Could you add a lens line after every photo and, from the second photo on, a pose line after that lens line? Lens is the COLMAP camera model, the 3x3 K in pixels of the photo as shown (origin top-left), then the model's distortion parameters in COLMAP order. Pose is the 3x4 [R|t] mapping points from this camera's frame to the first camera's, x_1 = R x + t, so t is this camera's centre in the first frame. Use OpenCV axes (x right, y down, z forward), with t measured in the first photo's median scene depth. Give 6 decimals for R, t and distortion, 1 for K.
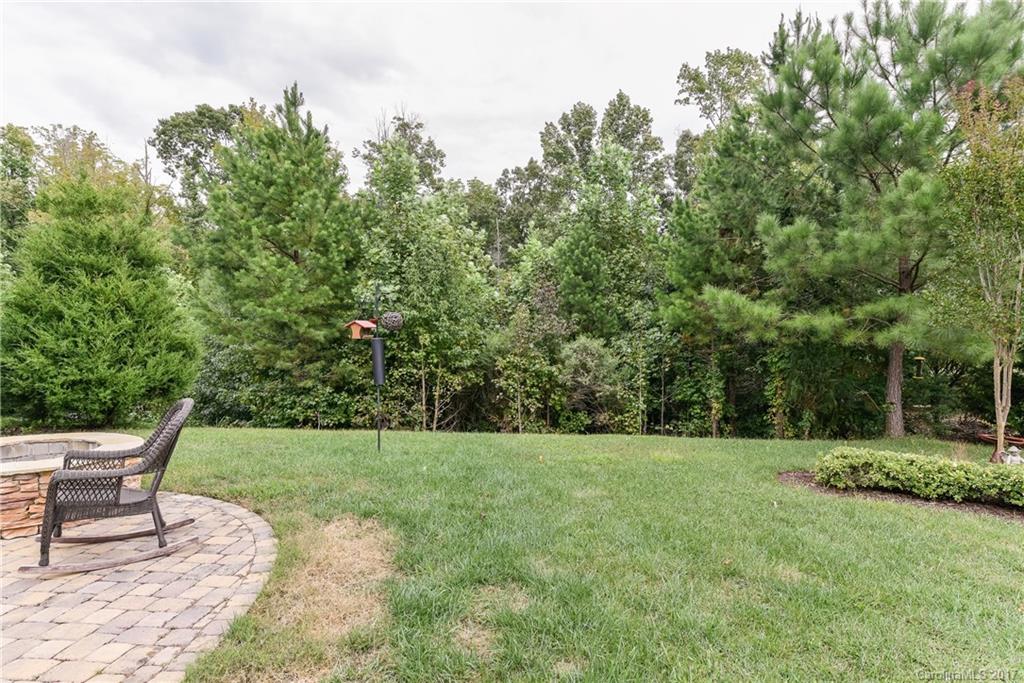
lens RADIAL K [[522.1, 0, 541.5], [0, 522.1, 368.7], [0, 0, 1]] dist [-0.006526, -0.000774]
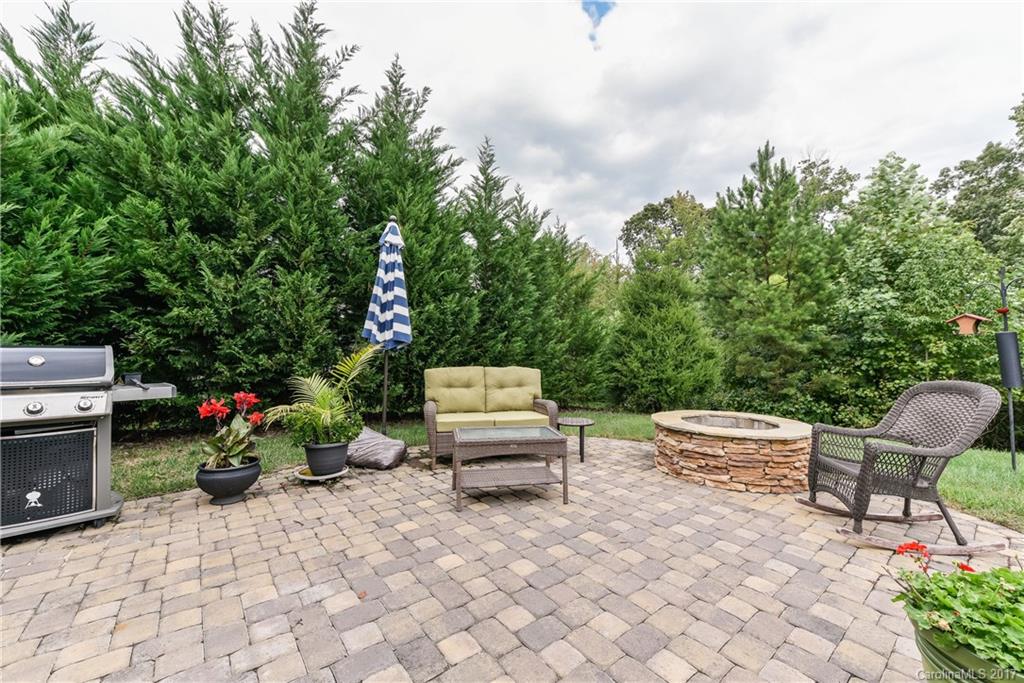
lens RADIAL K [[405.0, 0, 513.5], [0, 405.0, 340.1], [0, 0, 1]] dist [0.013813, -0.001214]
pose [[0.627269, -0.056690, -0.776737, -0.133162], [-0.026392, 0.995227, -0.093950, 0.016696], [0.778355, 0.079431, 0.622779, -0.012618]]
